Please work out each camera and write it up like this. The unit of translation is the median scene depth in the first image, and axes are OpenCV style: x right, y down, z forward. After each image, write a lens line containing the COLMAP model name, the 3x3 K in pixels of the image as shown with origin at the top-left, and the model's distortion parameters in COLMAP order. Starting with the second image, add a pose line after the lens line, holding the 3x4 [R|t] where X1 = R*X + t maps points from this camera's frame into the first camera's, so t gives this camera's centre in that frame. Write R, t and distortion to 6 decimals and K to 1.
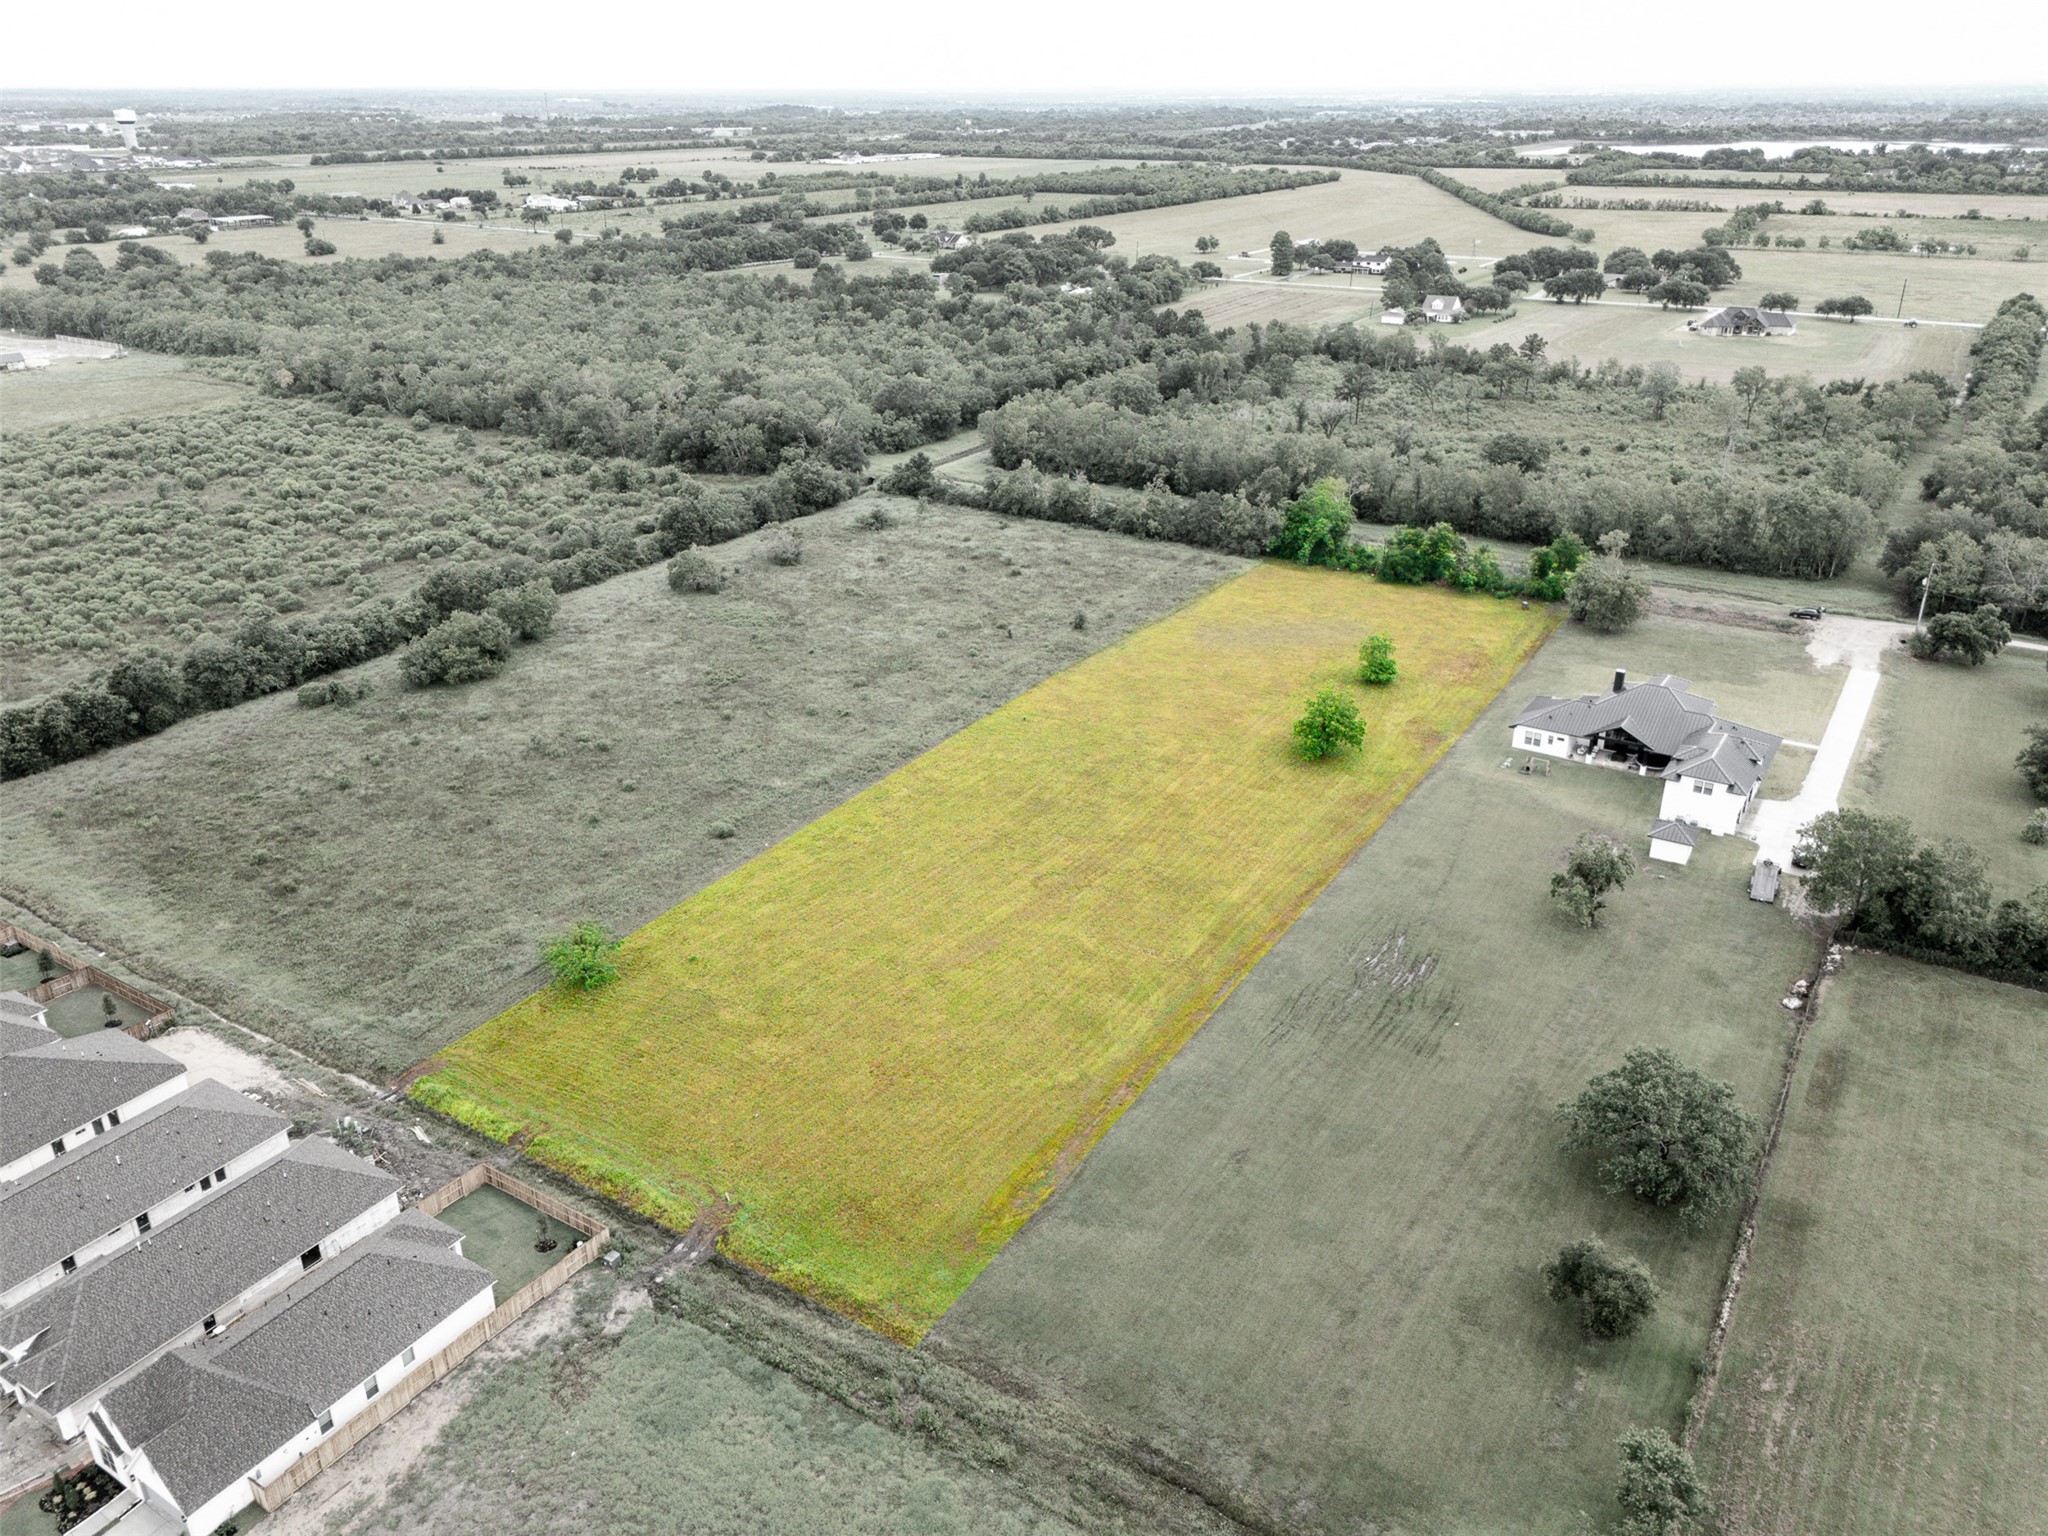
lens RADIAL K [[1501.8, 0, 1037.0], [0, 1501.8, 760.0], [0, 0, 1]] dist [0.075804, -0.072277]
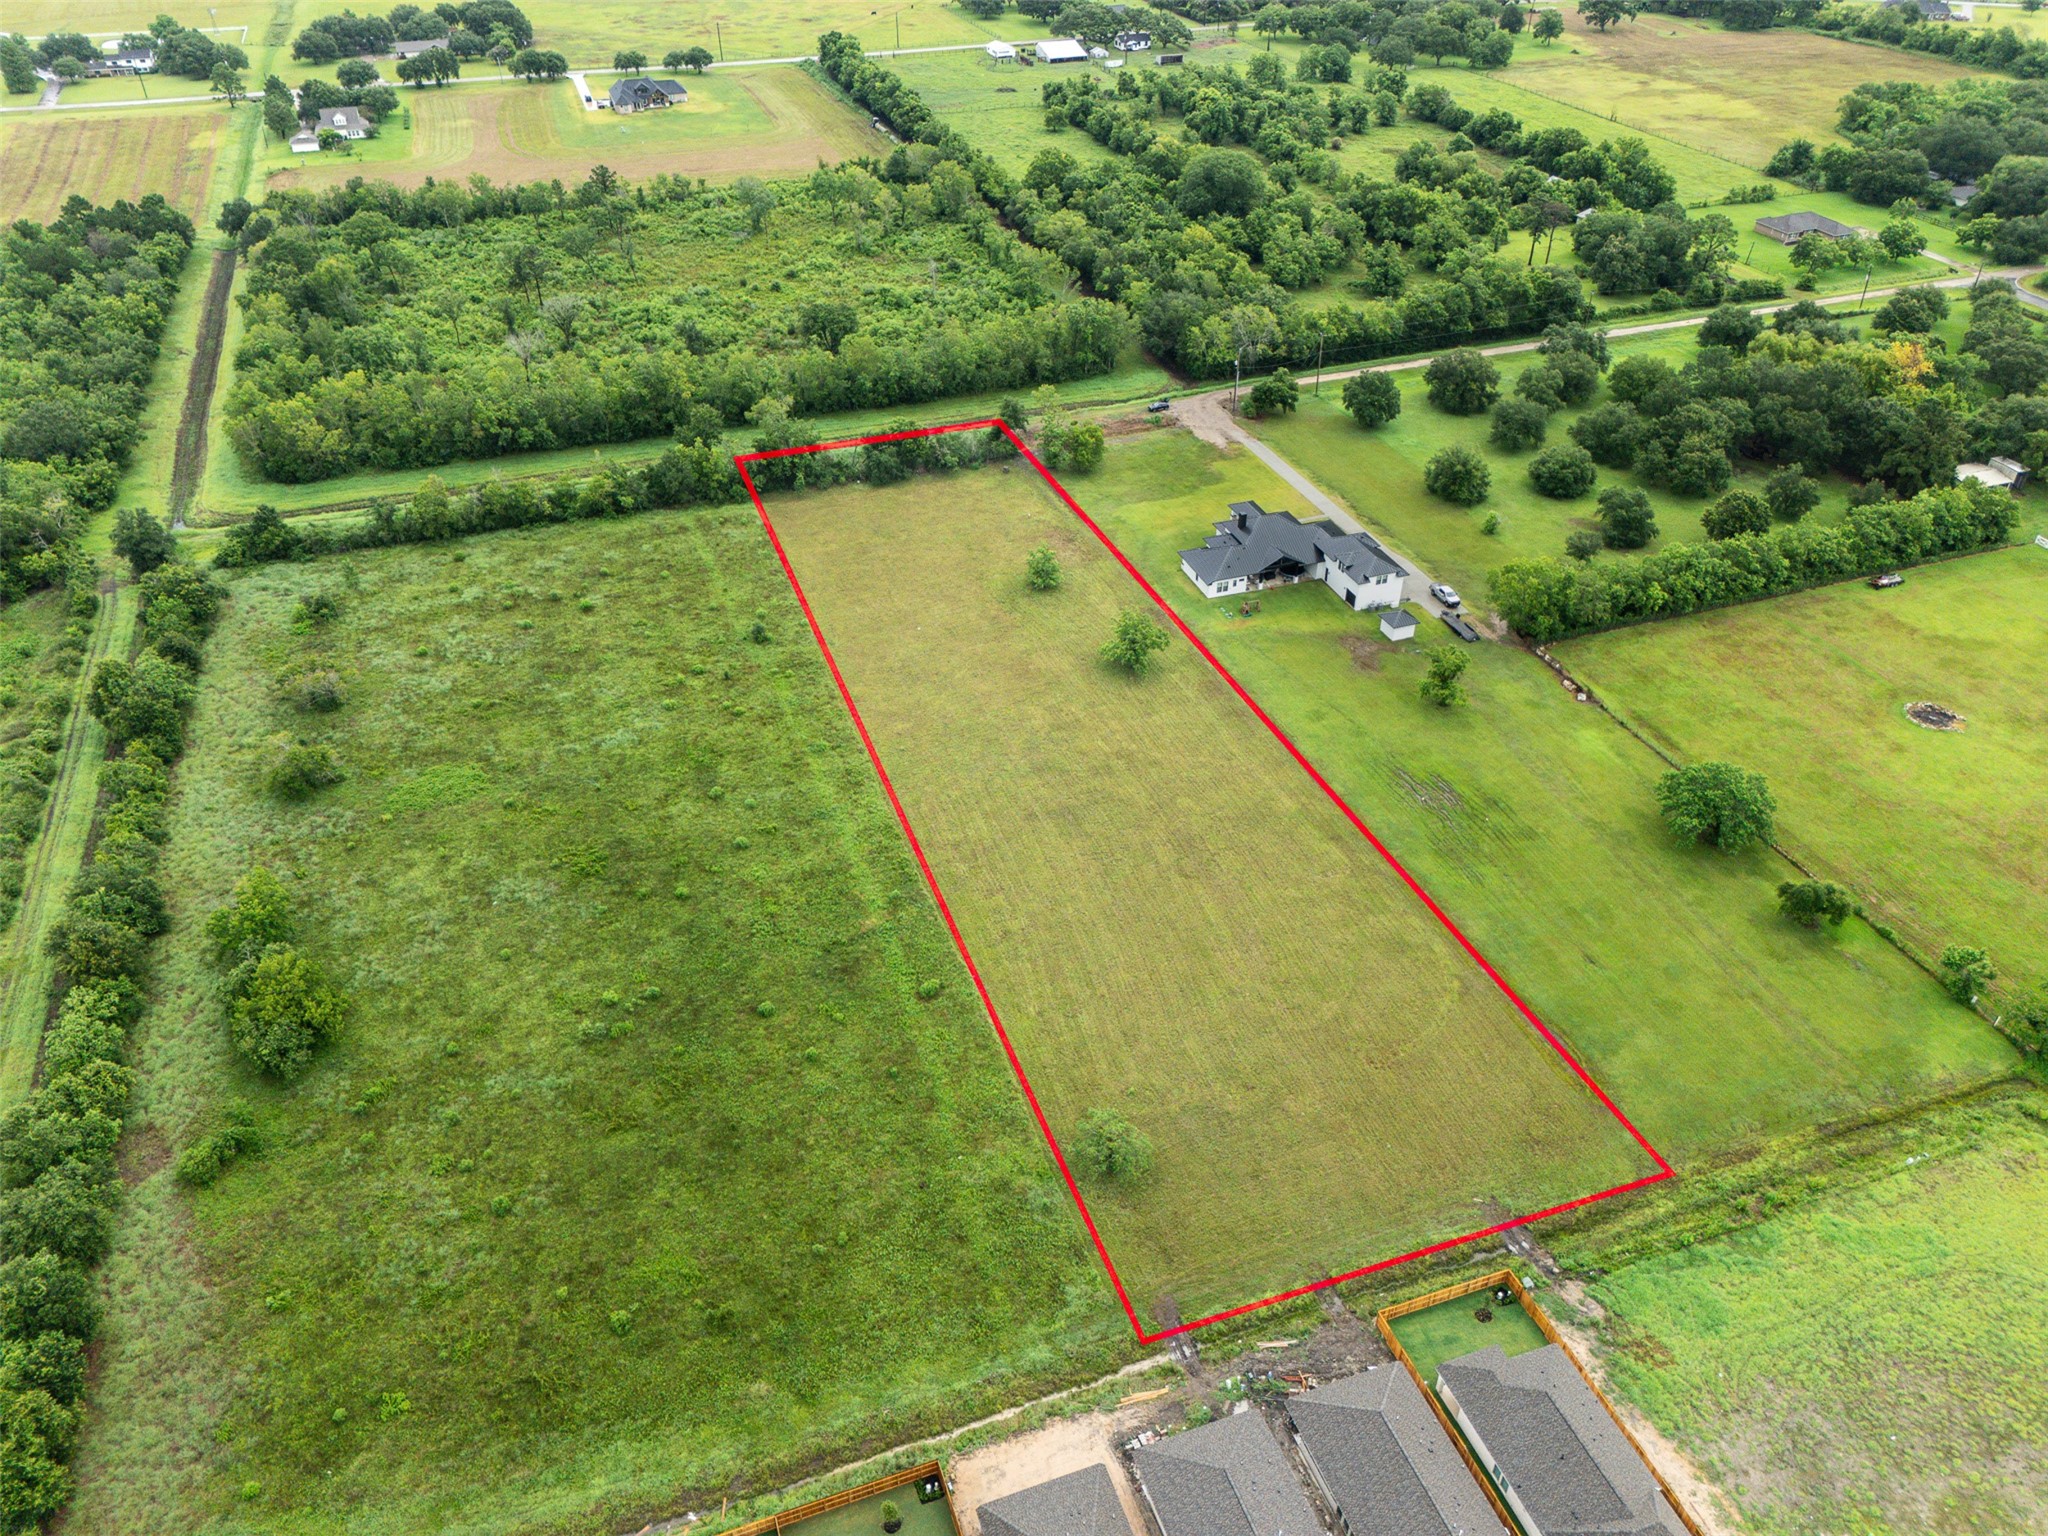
lens RADIAL K [[1501.8, 0, 1032.4], [0, 1501.8, 772.3], [0, 0, 1]] dist [0.075804, -0.072277]
pose [[0.616416, -0.456154, 0.641837, -0.563139], [0.318138, 0.889897, 0.326912, -0.292254], [-0.720291, 0.002679, 0.693667, 0.201958]]
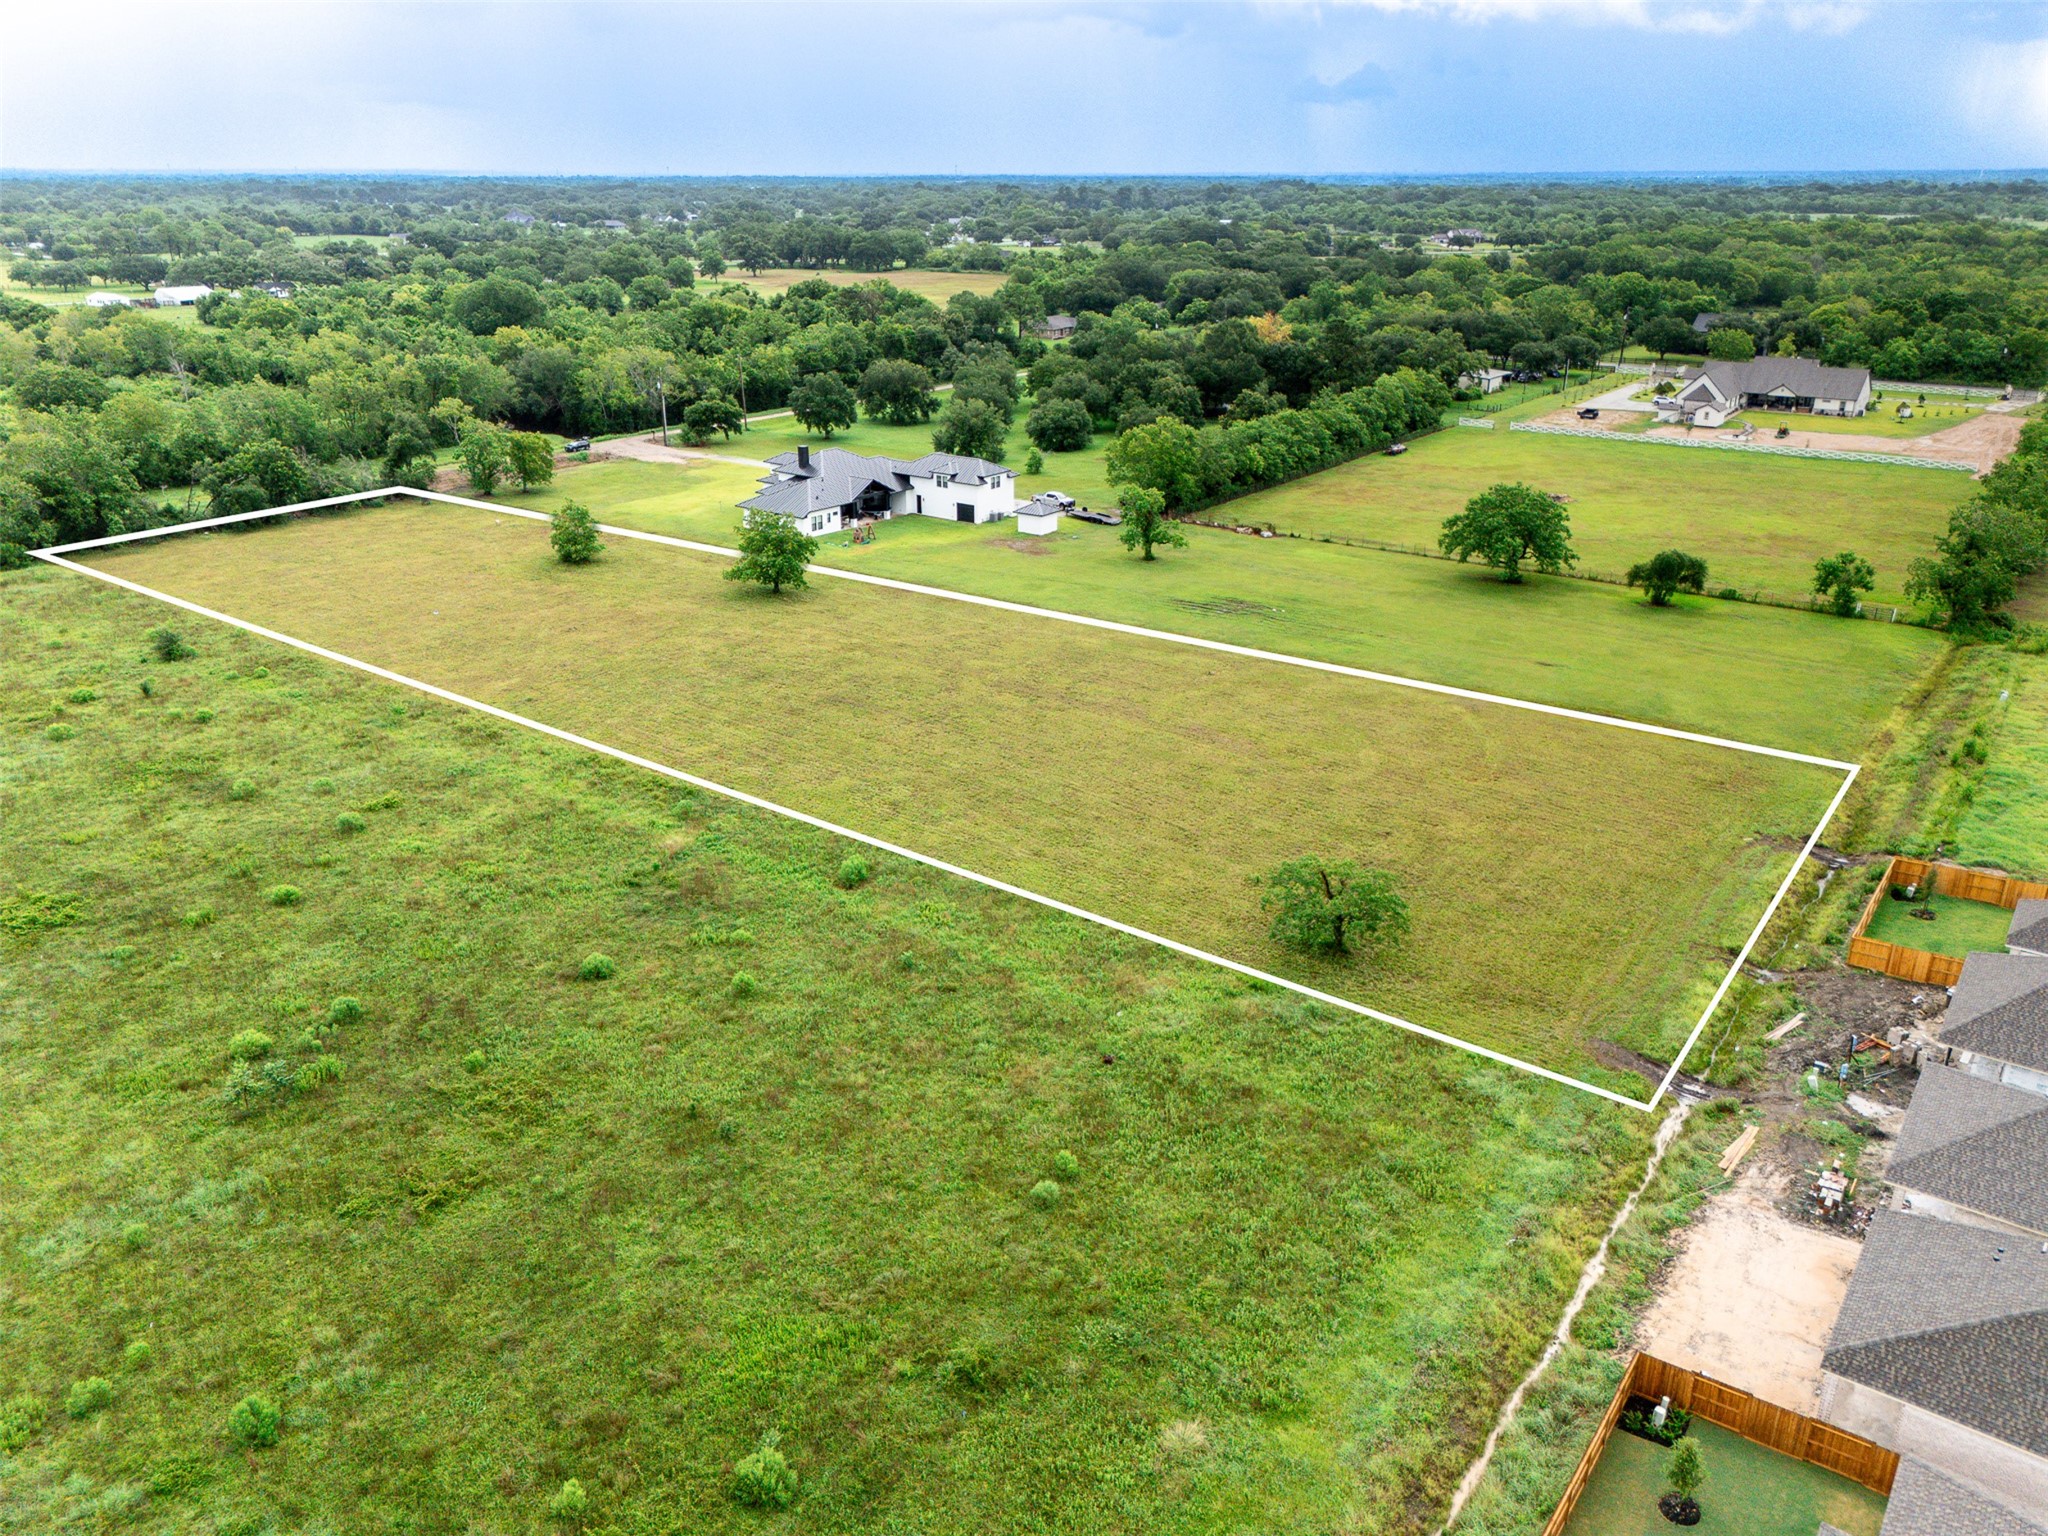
lens RADIAL K [[1501.8, 0, 1035.4], [0, 1501.8, 769.3], [0, 0, 1]] dist [0.075804, -0.072277]
pose [[0.075917, -0.365176, 0.927838, -0.551208], [0.404570, 0.861768, 0.306070, -0.102891], [-0.911351, 0.352139, 0.213162, 0.611484]]
